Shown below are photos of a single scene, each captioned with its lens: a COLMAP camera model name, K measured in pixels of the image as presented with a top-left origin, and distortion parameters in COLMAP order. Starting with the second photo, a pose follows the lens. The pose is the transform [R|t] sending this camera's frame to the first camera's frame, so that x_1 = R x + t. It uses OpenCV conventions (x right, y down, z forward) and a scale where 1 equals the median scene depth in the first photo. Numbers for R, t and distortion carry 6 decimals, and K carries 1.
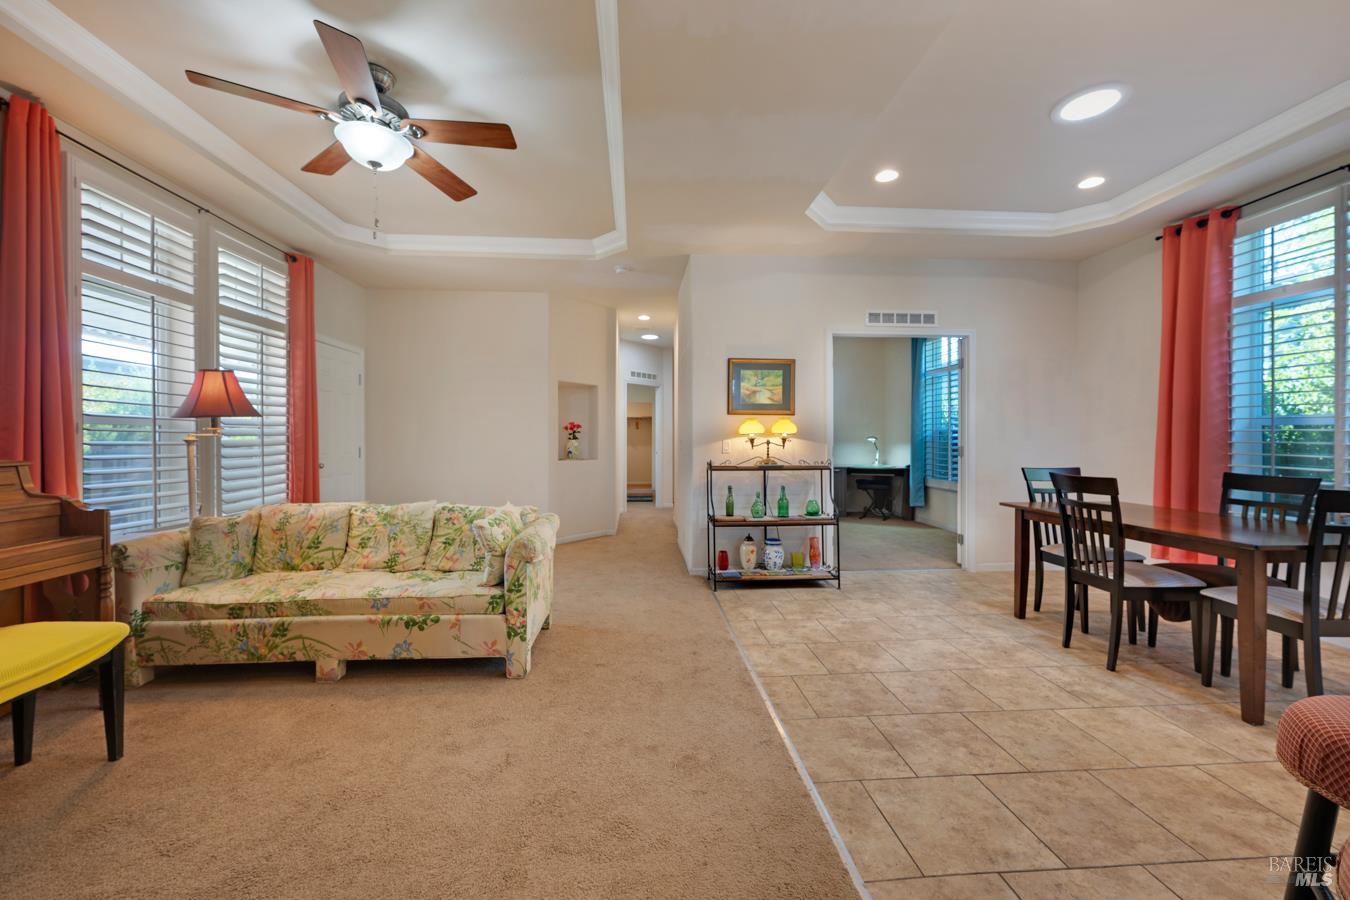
lens RADIAL K [[538.7, 0, 672.7], [0, 538.7, 444.0], [0, 0, 1]] dist [0.002617, -0.000803]
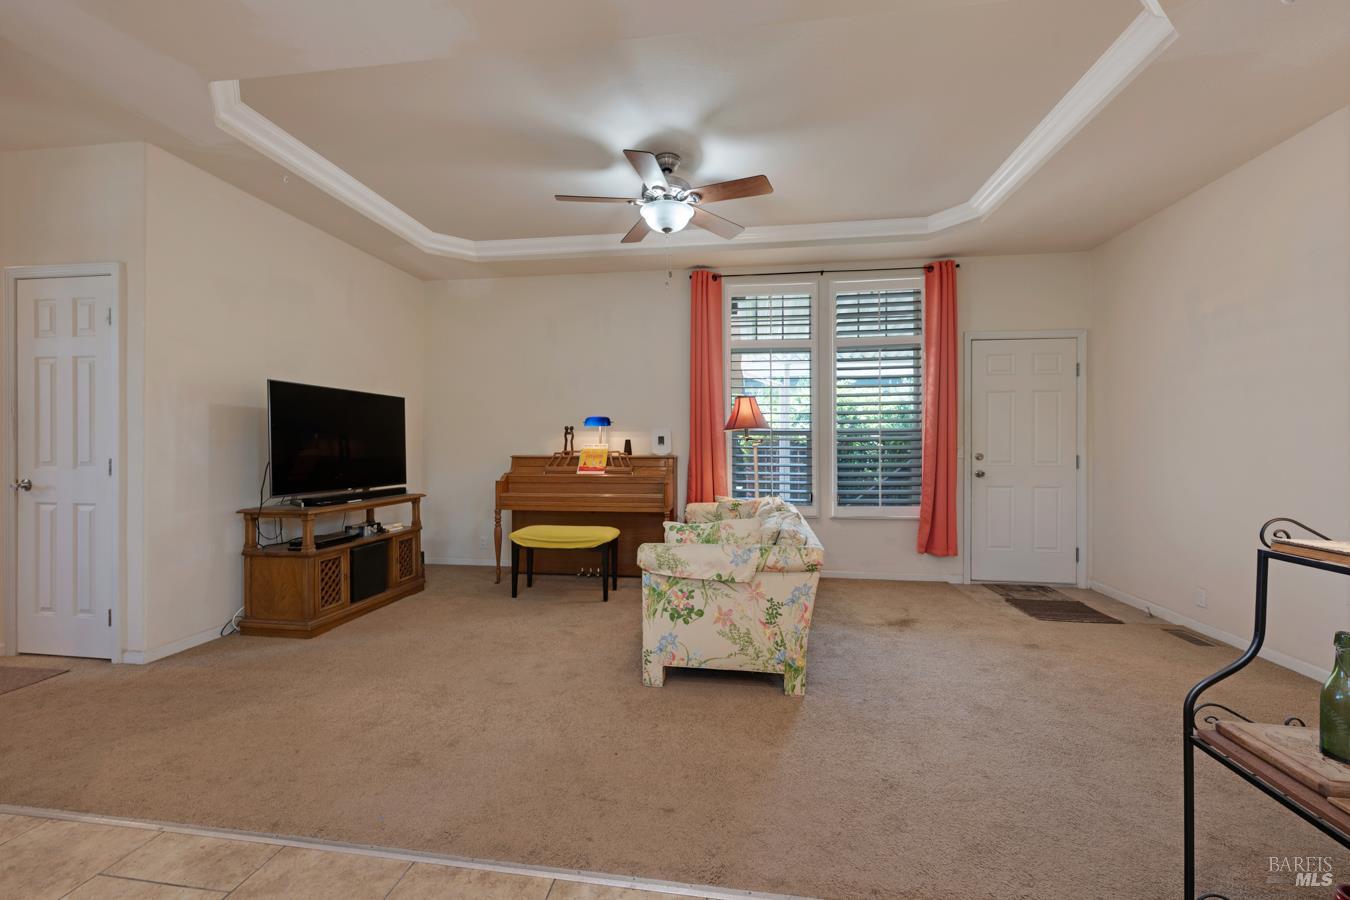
lens RADIAL K [[538.7, 0, 674.2], [0, 538.7, 448.0], [0, 0, 1]] dist [0.002617, -0.000803]
pose [[-0.210144, 0.004124, -0.977662, 0.460581], [-0.009195, 0.999939, 0.006194, -0.005642], [0.977627, 0.010291, -0.210093, 0.850416]]
